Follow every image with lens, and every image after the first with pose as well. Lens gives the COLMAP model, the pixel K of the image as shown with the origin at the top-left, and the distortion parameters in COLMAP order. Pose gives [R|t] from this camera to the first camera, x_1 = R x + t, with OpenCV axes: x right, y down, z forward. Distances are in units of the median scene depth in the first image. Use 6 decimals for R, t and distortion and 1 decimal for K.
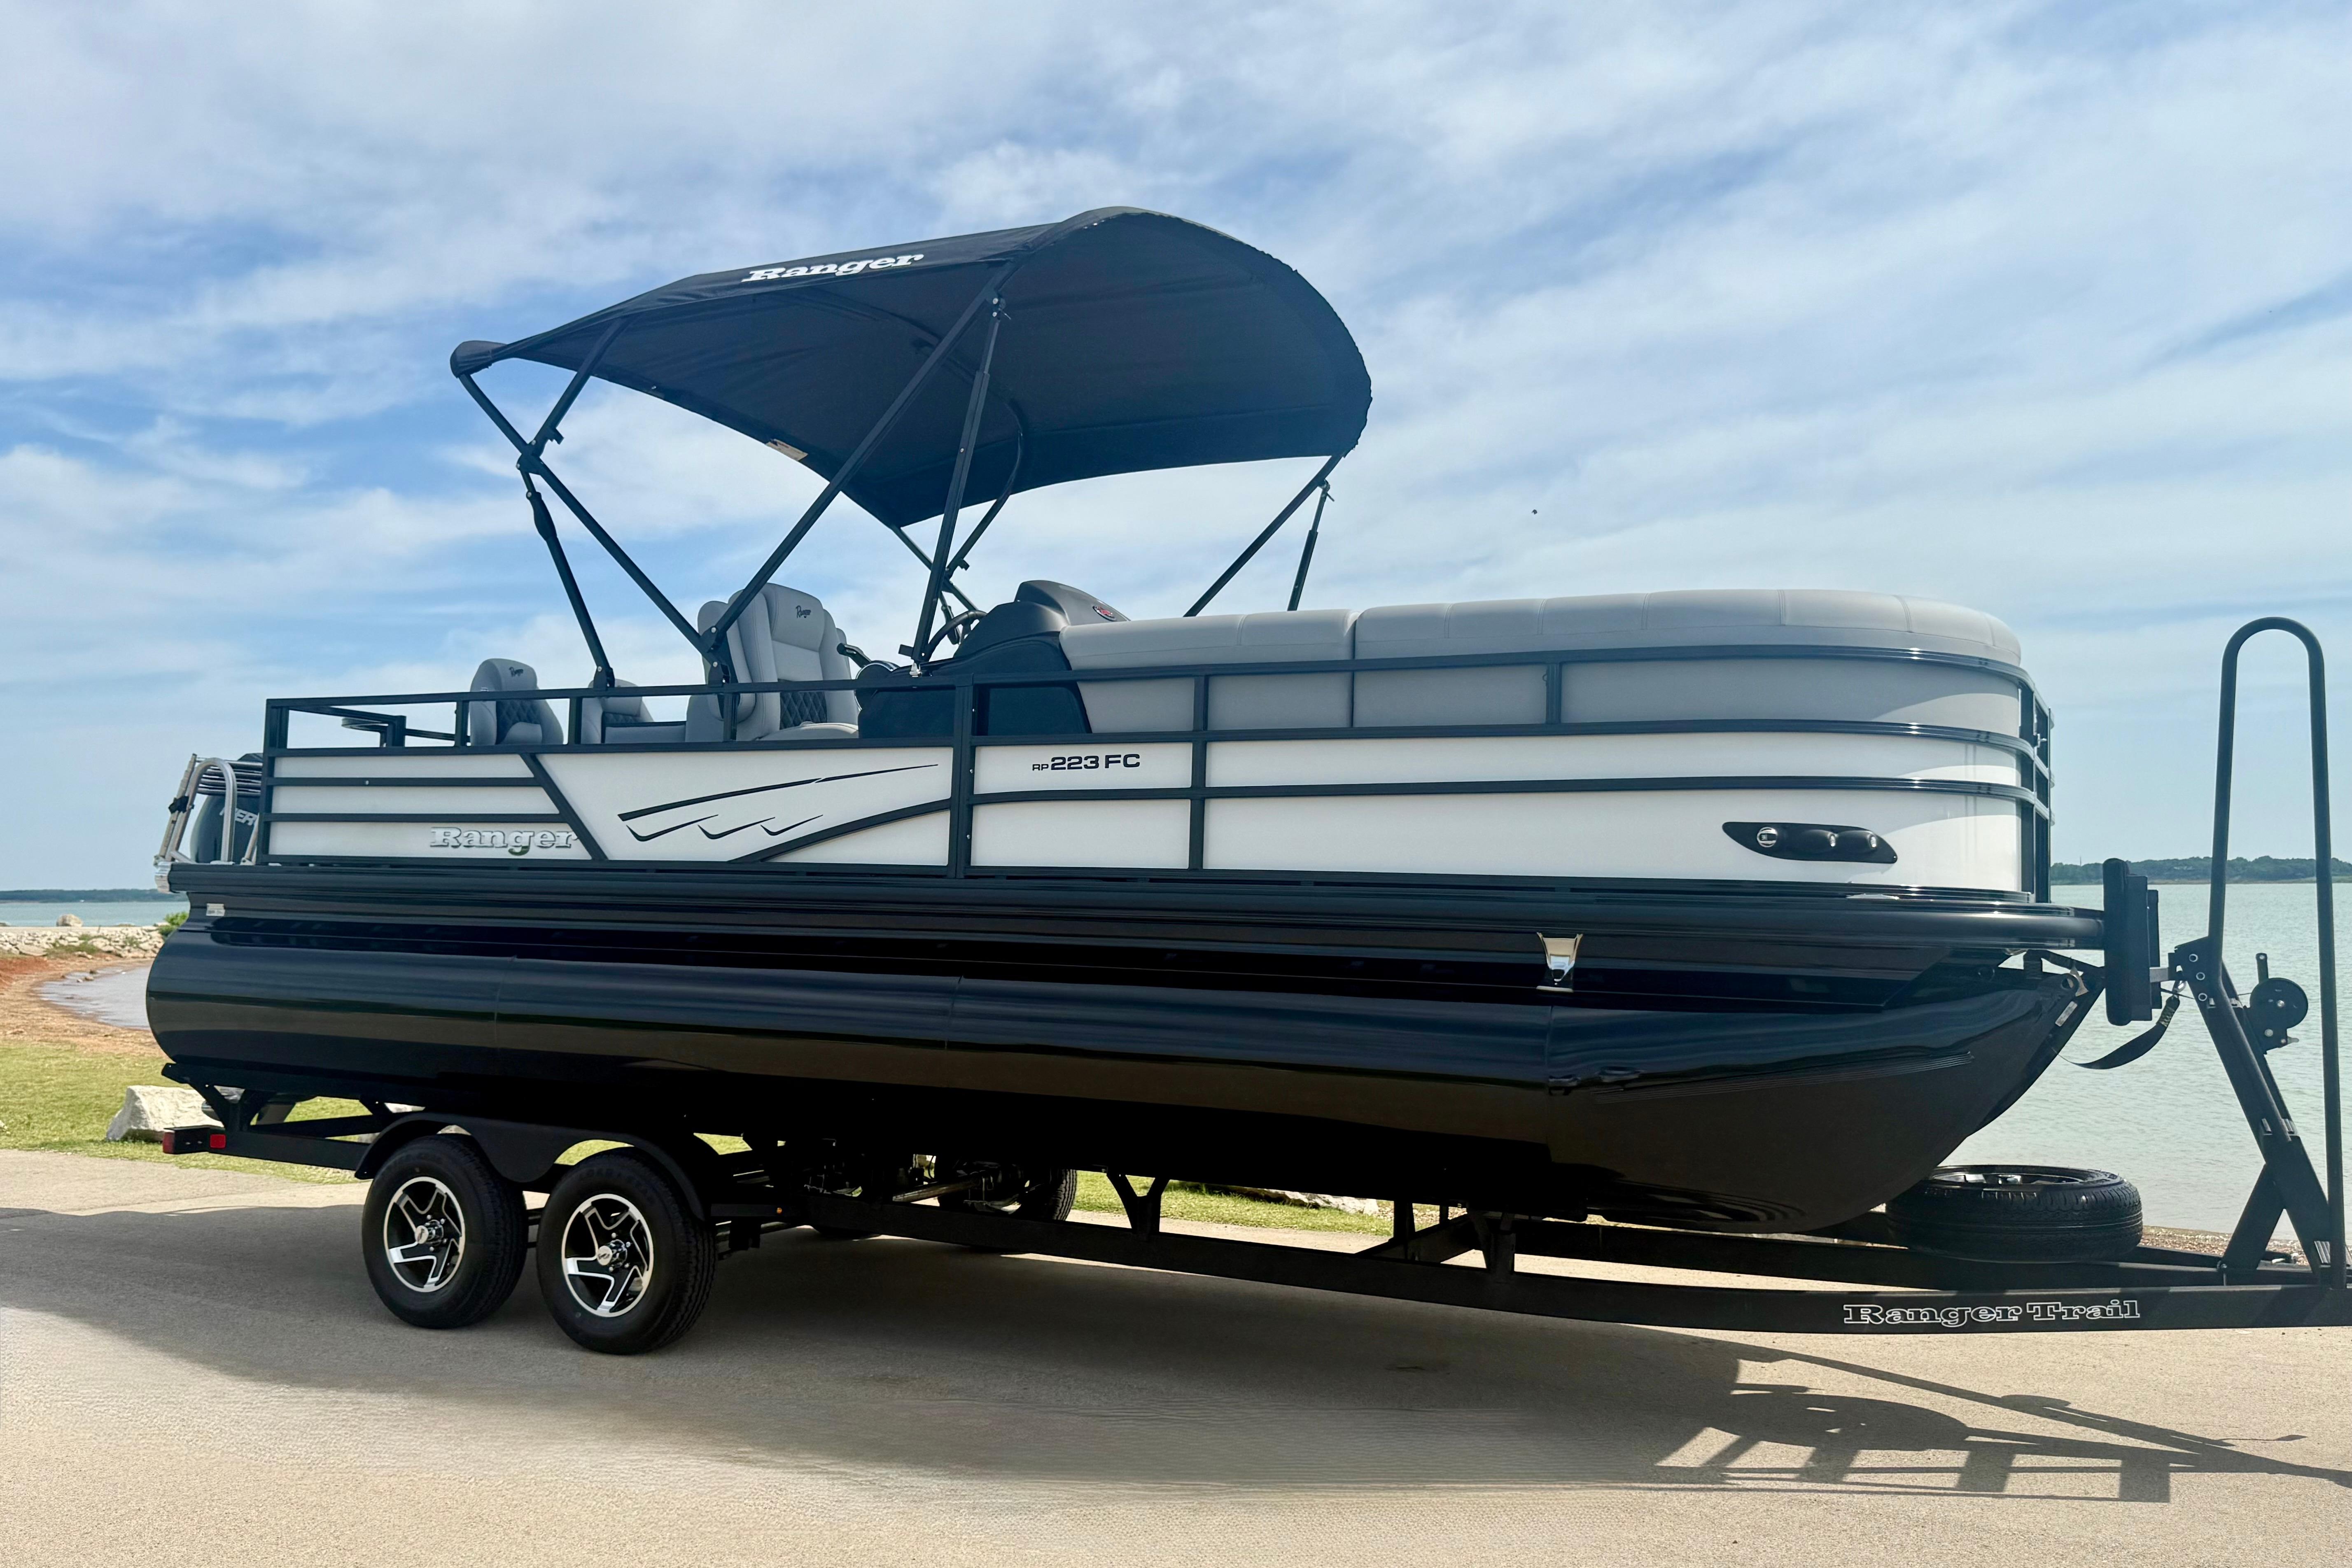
lens RADIAL K [[2087.7, 0, 1168.0], [0, 2087.7, 796.7], [0, 0, 1]] dist [0.066374, -0.149610]
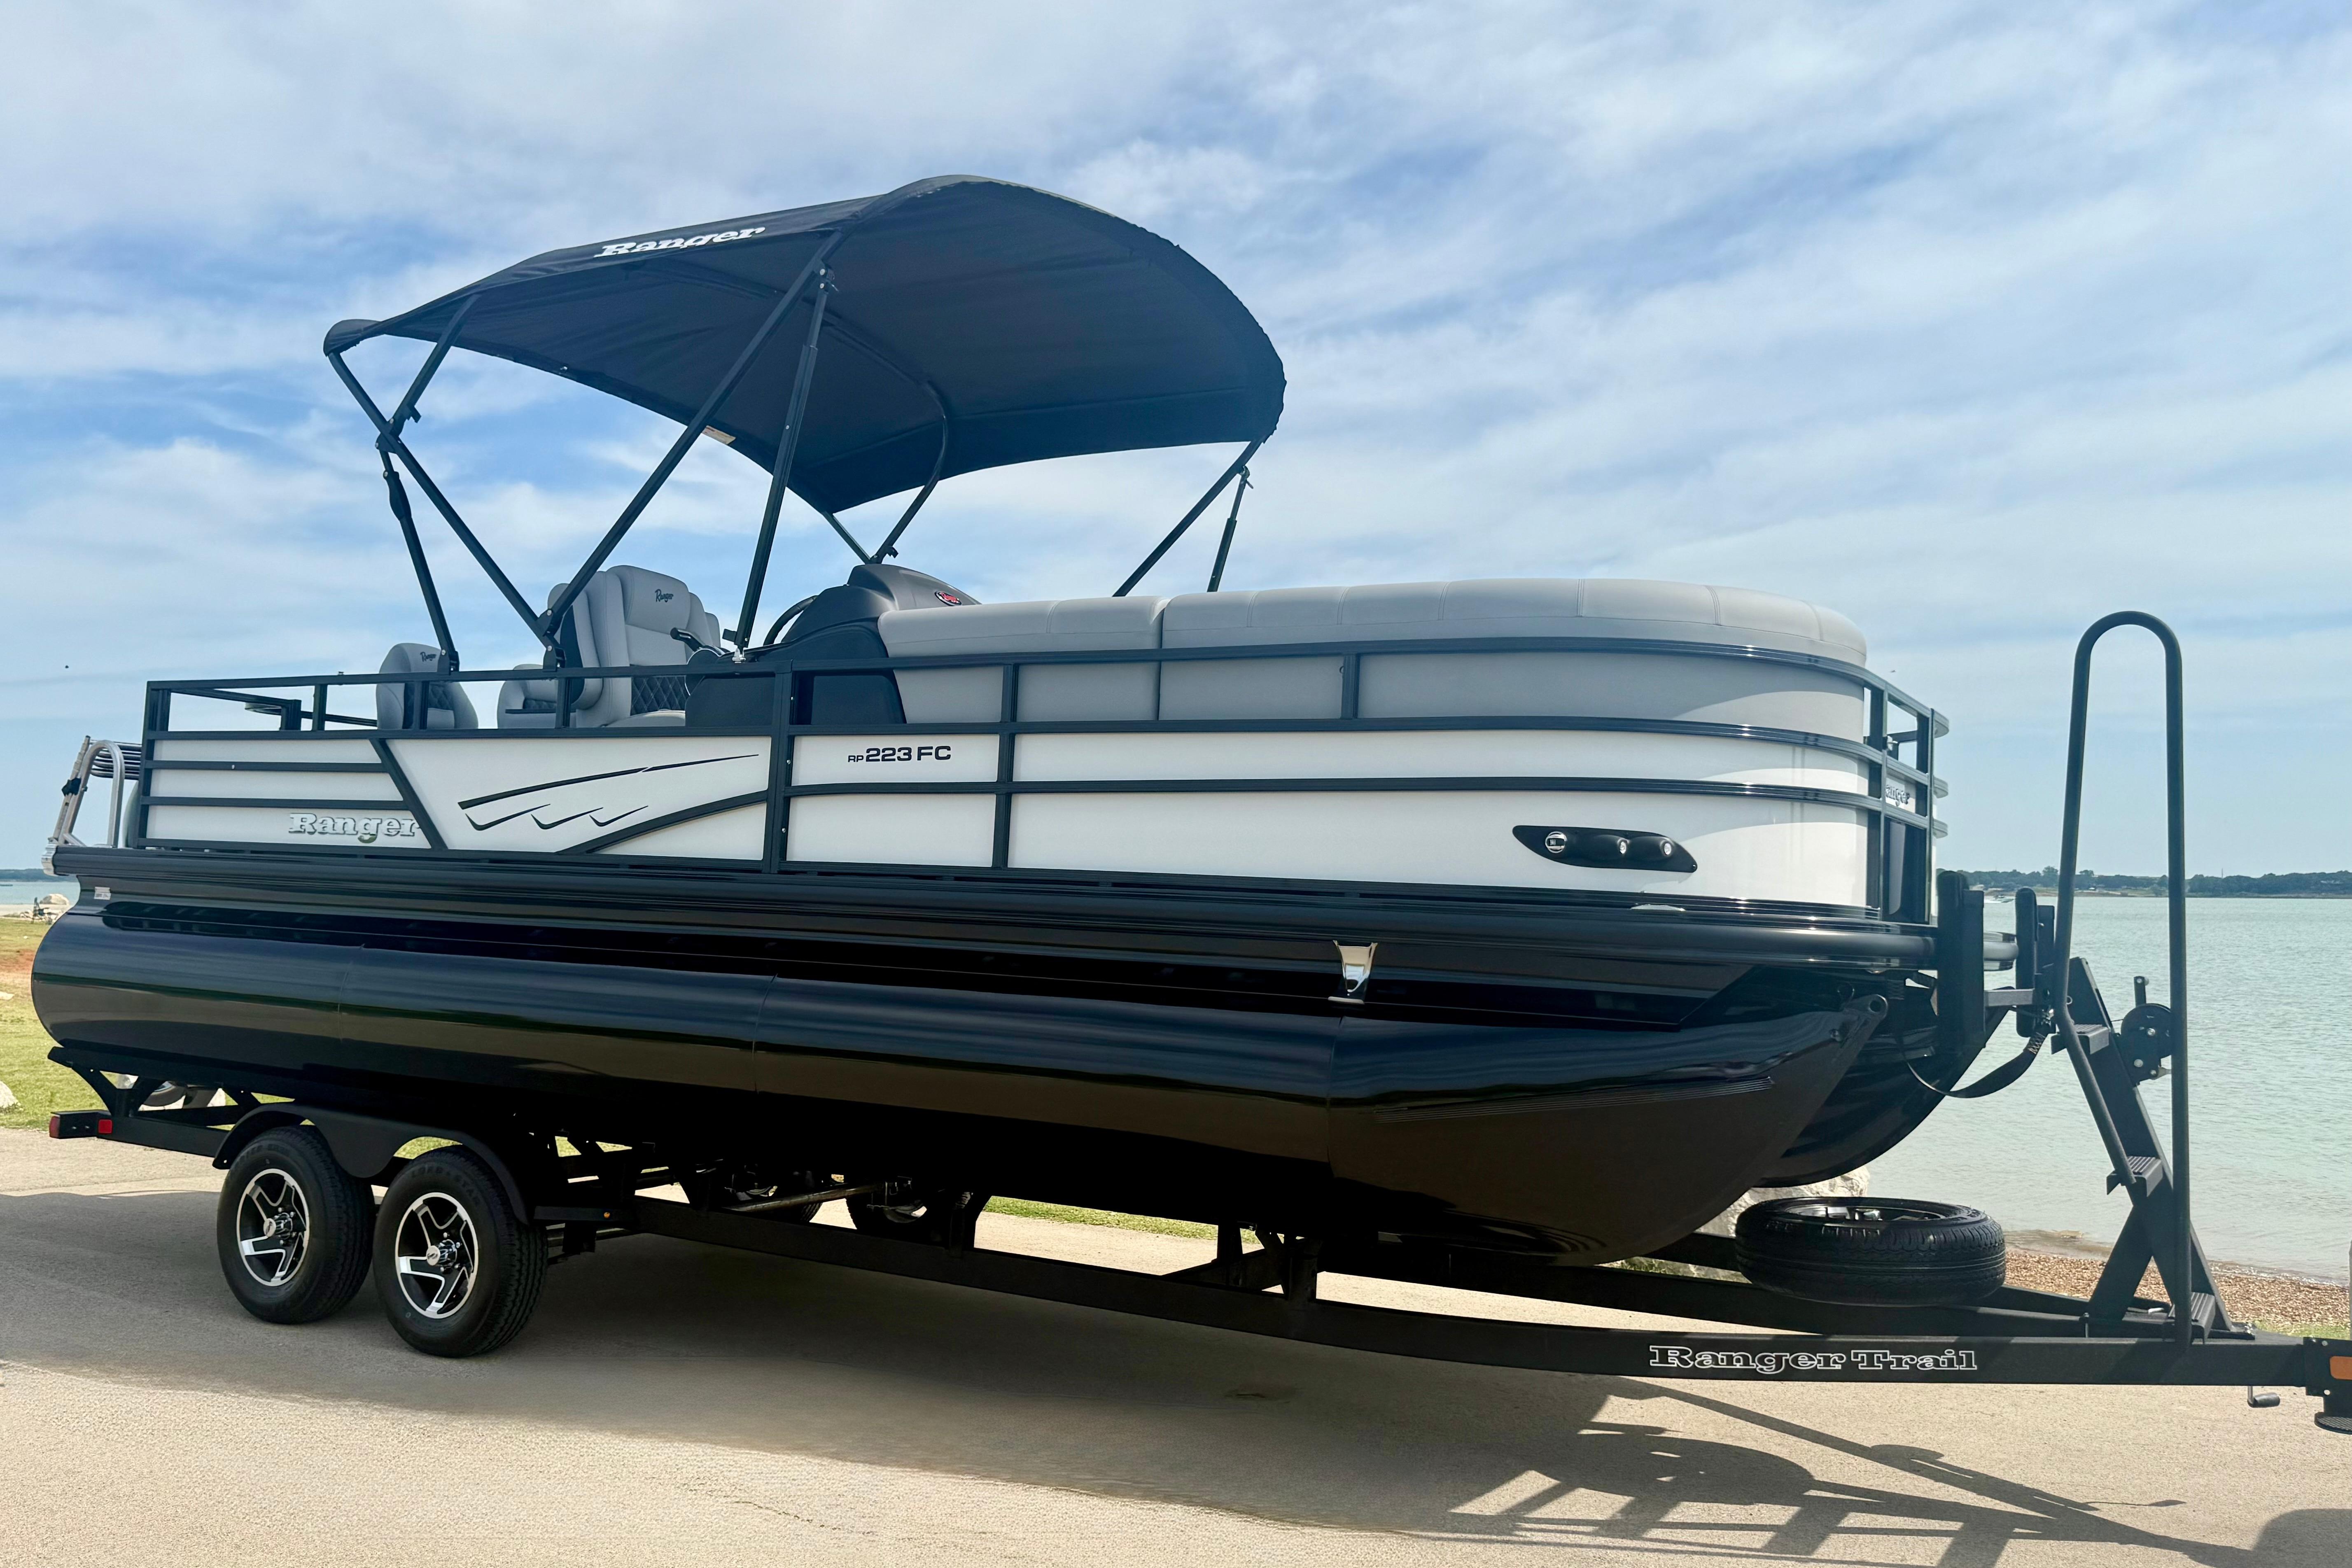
lens RADIAL K [[2085.1, 0, 1176.0], [0, 2085.1, 784.0], [0, 0, 1]] dist [0.084503, -0.206074]
pose [[0.998164, 0.012964, -0.059159, 0.130056], [-0.013237, 0.999903, -0.004219, -0.000391], [0.059098, 0.004995, 0.998240, 0.045814]]
